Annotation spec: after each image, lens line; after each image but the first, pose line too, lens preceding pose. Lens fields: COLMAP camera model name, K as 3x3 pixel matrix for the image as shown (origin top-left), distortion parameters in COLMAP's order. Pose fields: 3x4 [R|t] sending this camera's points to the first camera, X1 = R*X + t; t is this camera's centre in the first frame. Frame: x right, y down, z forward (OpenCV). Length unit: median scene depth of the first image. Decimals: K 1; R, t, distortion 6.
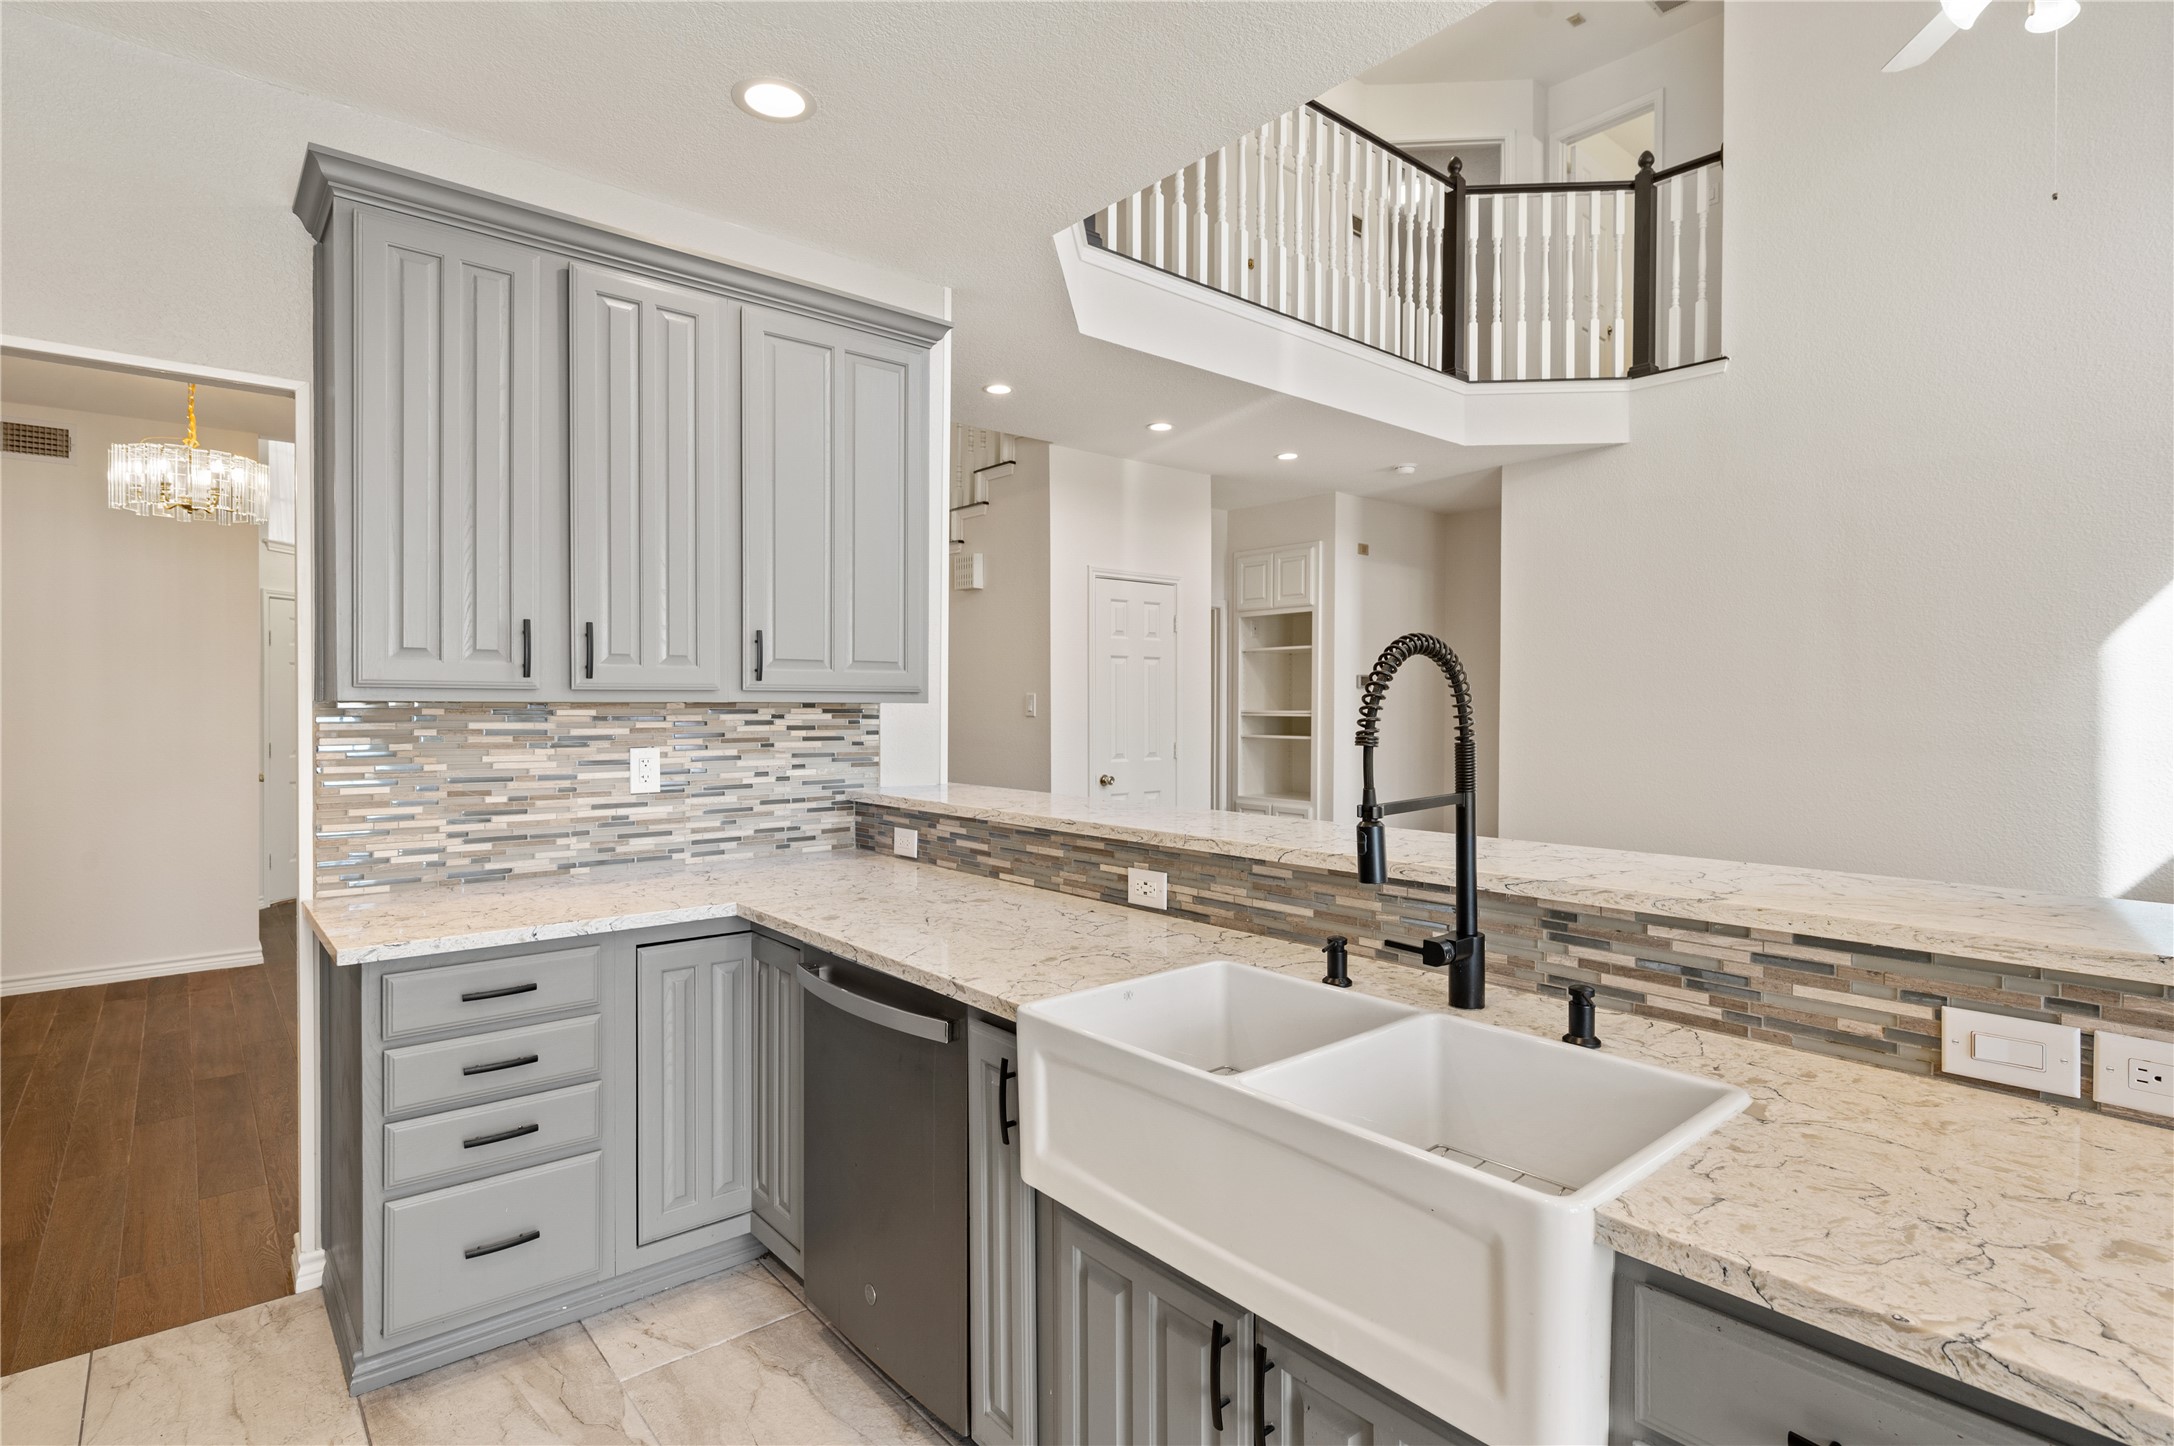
lens RADIAL K [[1062.9, 0, 1095.9], [0, 1062.9, 718.1], [0, 0, 1]] dist [-0.006099, 0.000511]
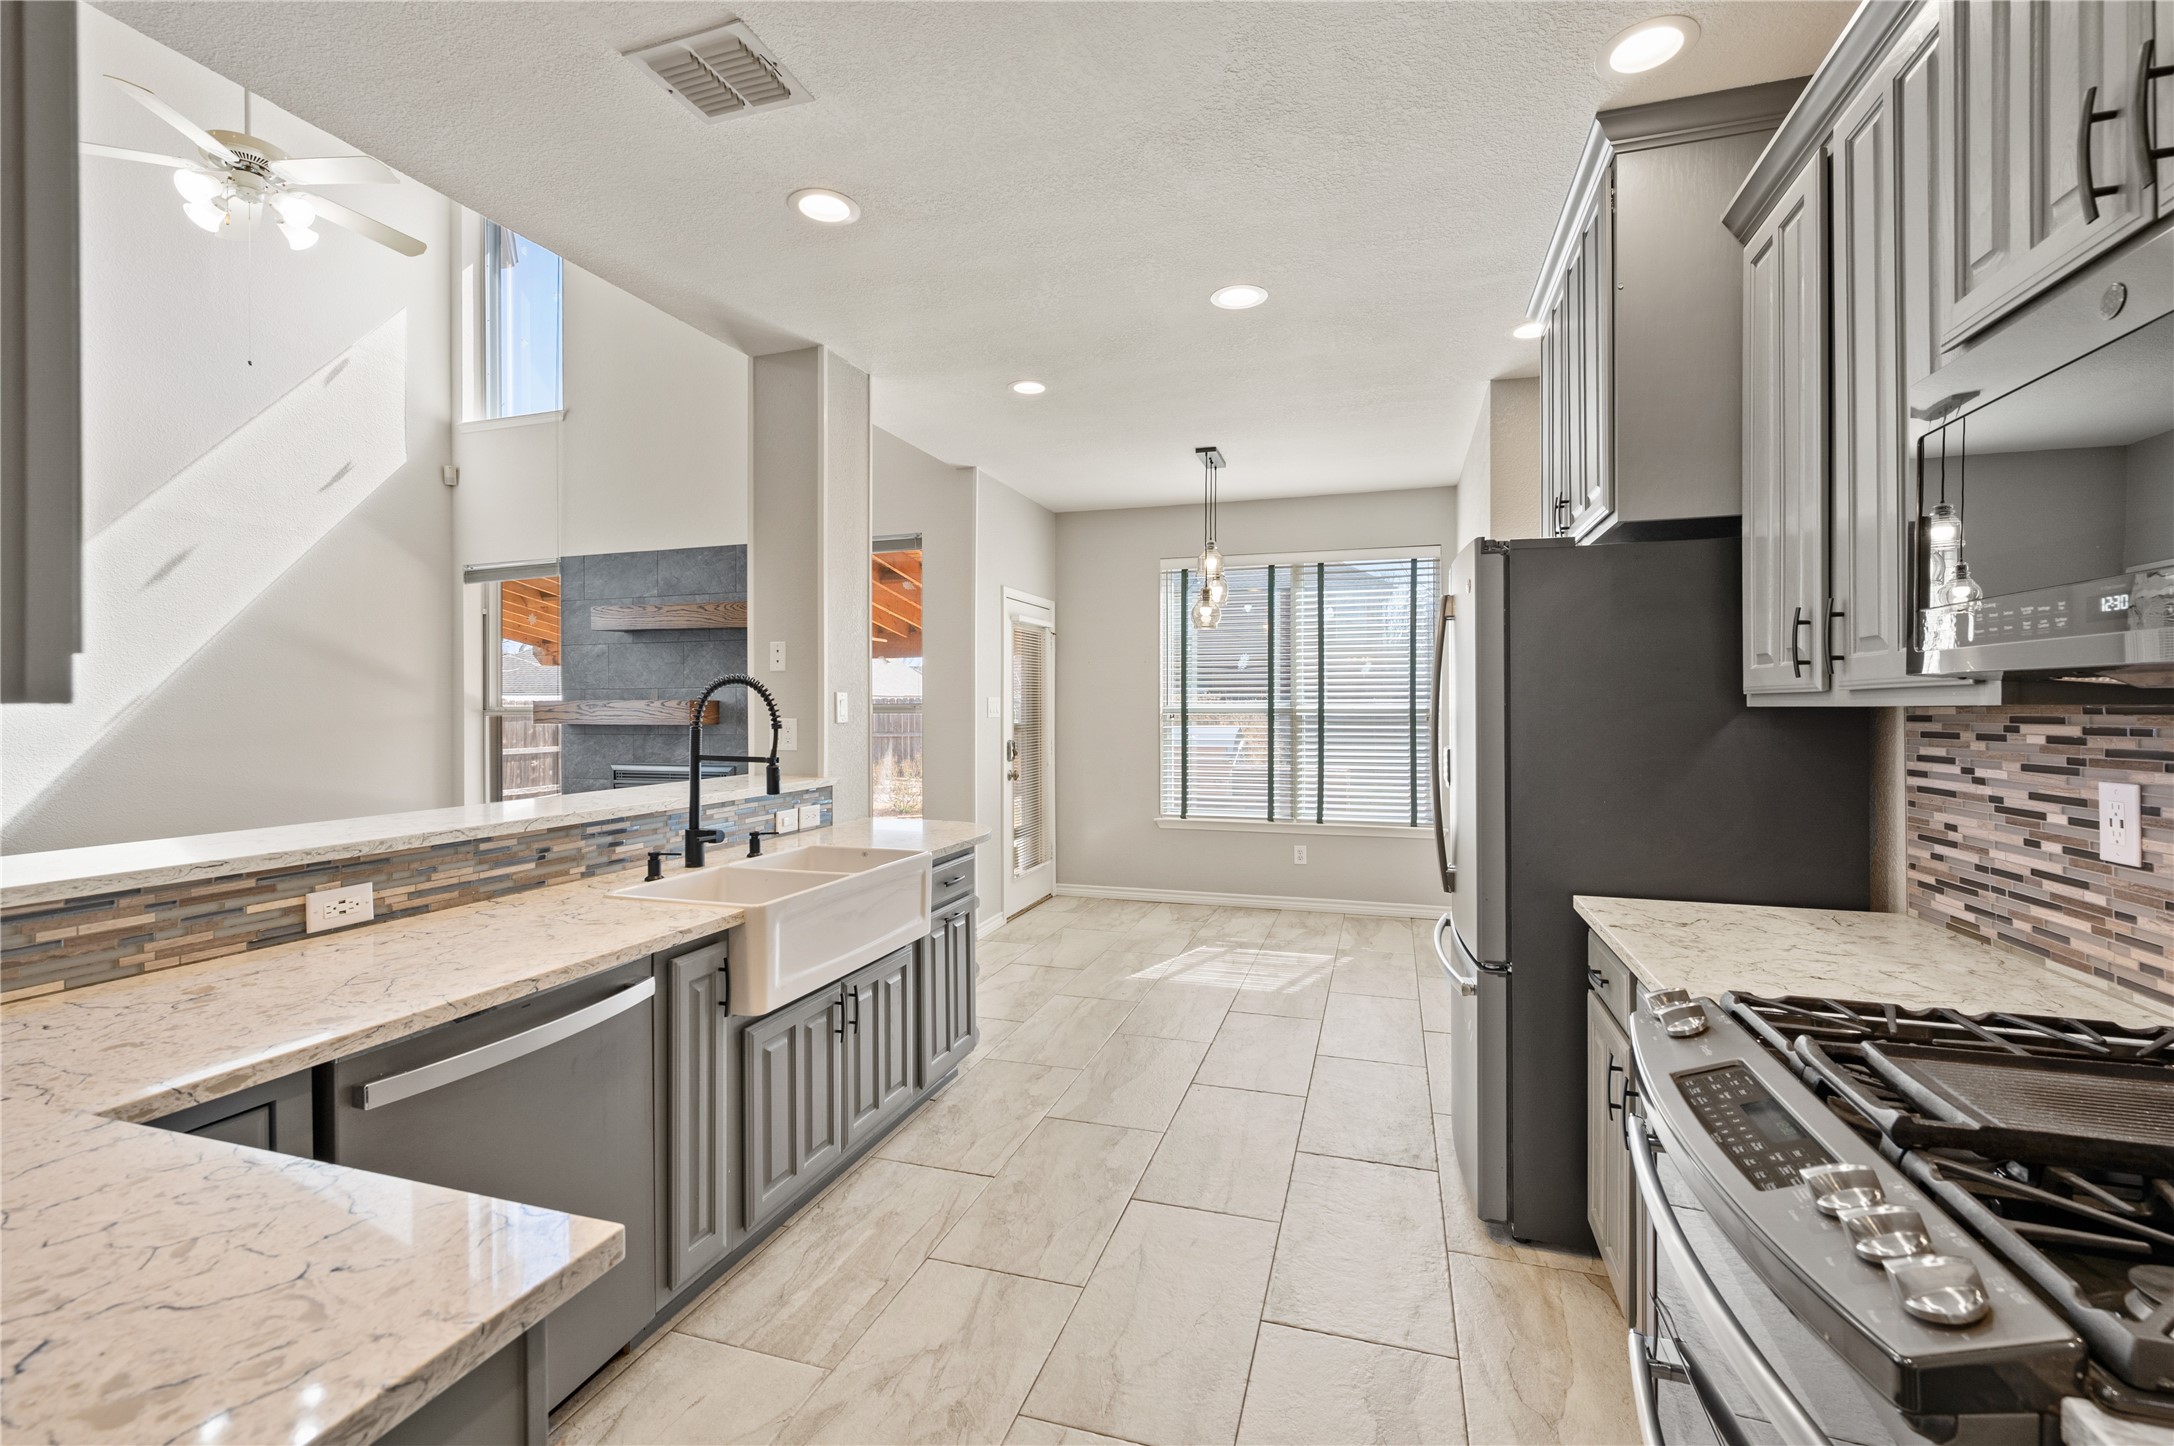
lens RADIAL K [[918.5, 0, 1100.2], [0, 918.5, 715.9], [0, 0, 1]] dist [-0.003673, 0.001201]
pose [[-0.525143, -0.008471, 0.850972, -0.904600], [0.012491, 0.999766, 0.017660, -0.011303], [-0.850922, 0.019904, -0.524915, 0.789809]]
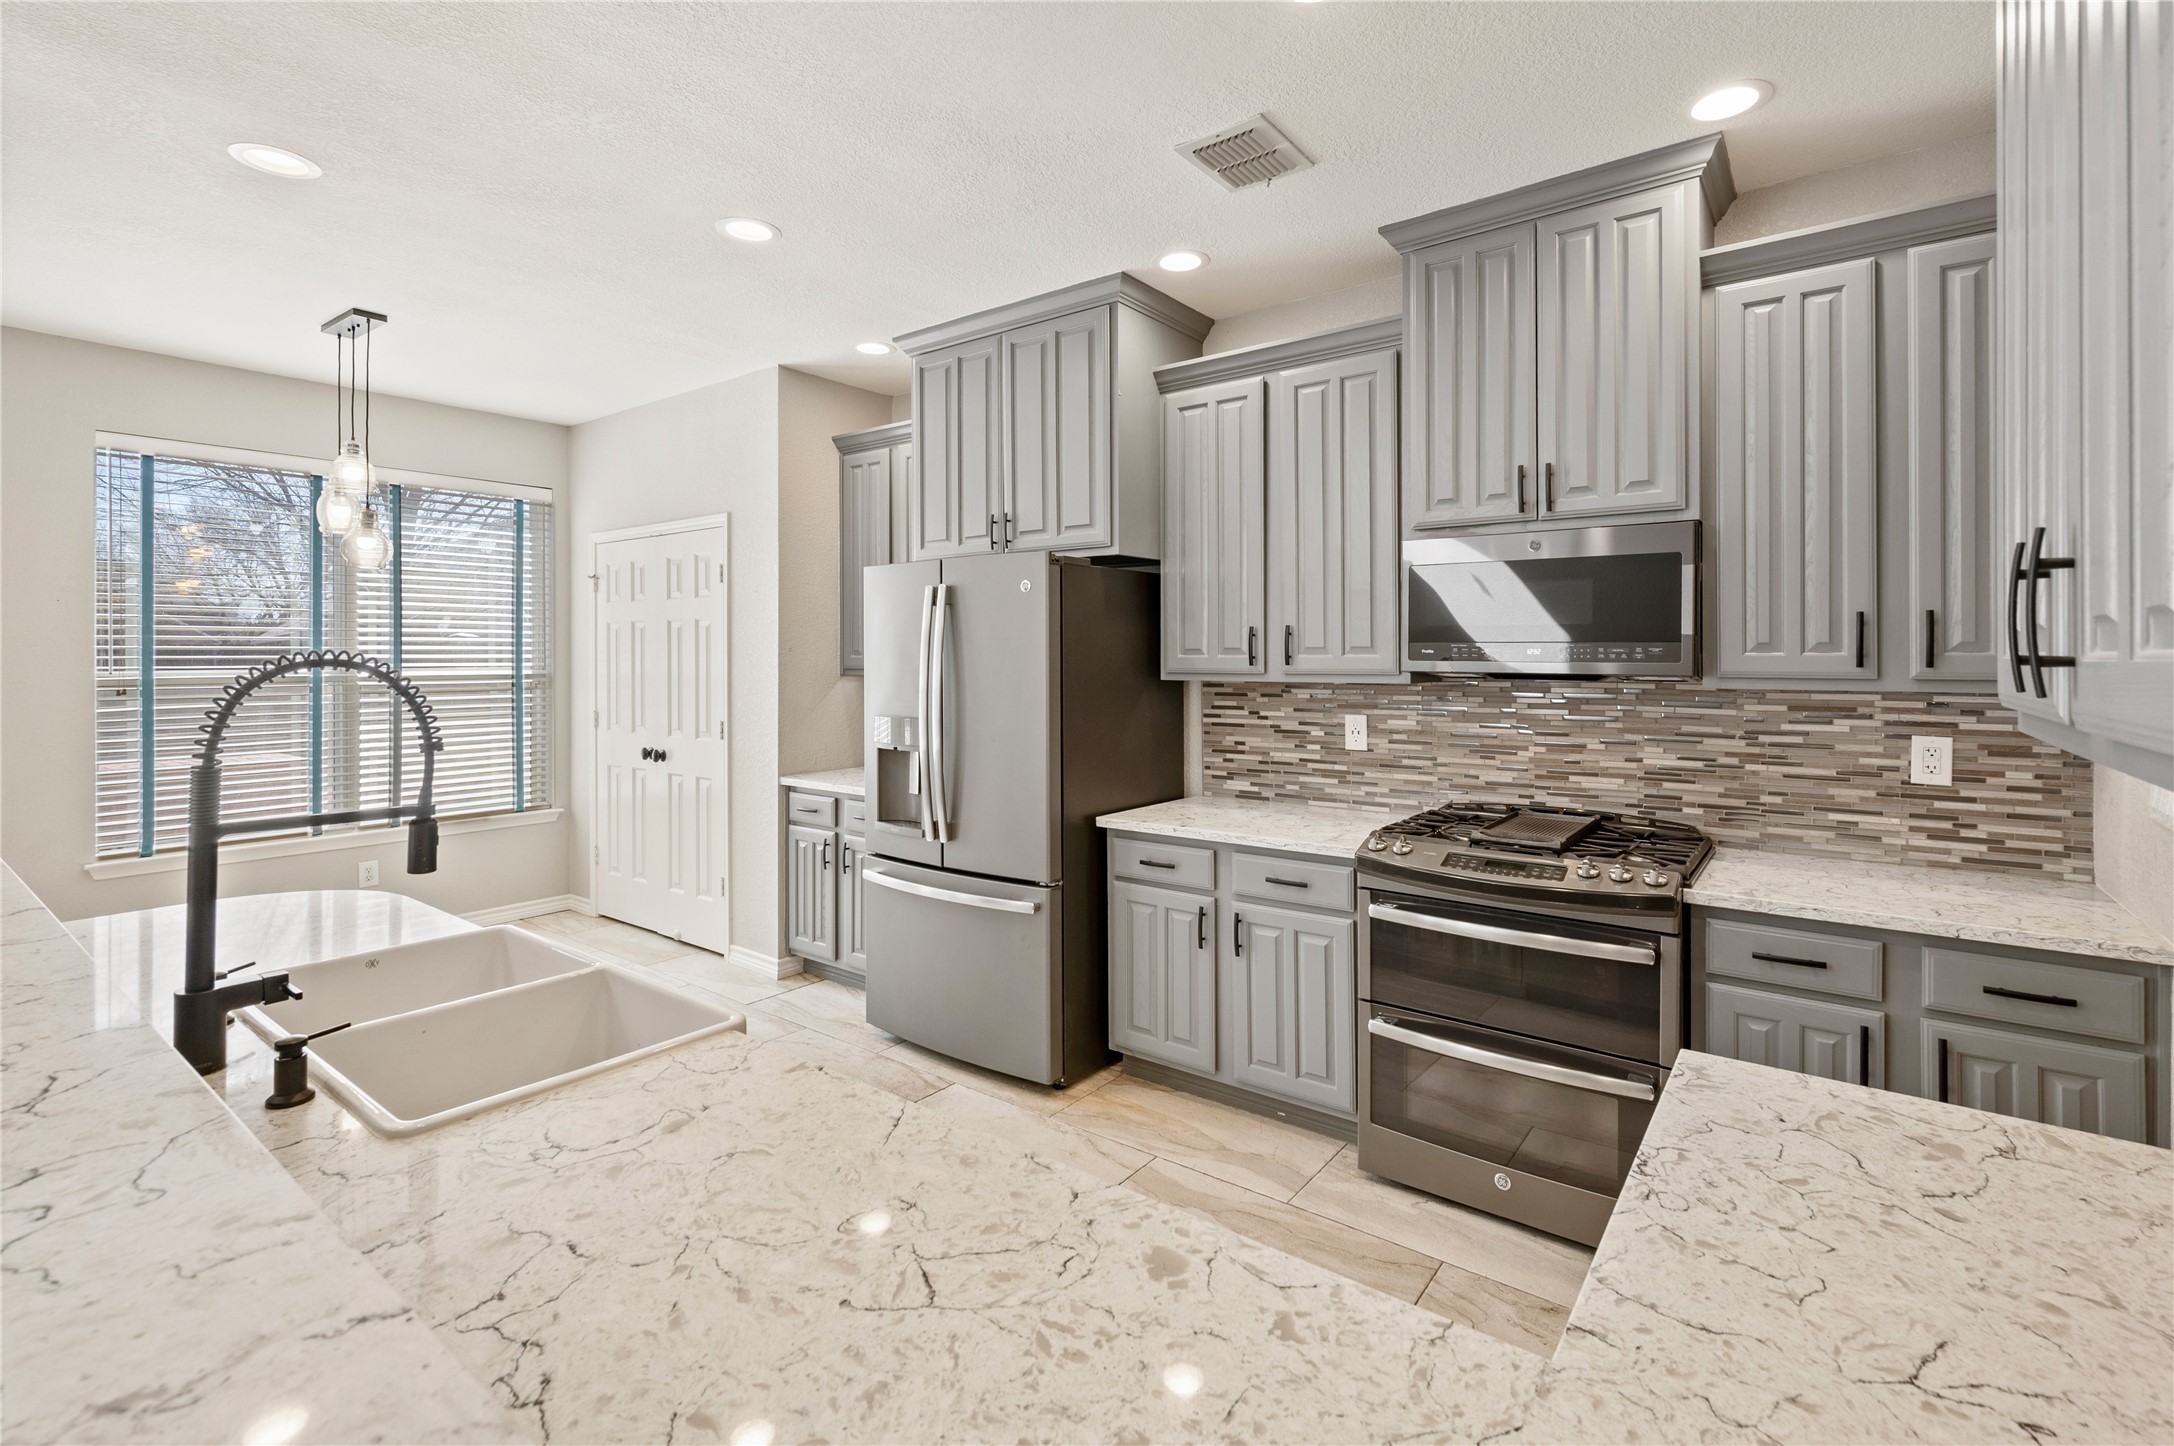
lens RADIAL K [[981.0, 0, 1078.1], [0, 981.0, 667.3], [0, 0, 1]] dist [-0.000833, -0.000416]
pose [[-0.981069, 0.001041, -0.193654, -0.117630], [-0.003998, 0.999664, 0.025625, -0.052033], [0.193615, 0.025914, -0.980735, 1.225537]]
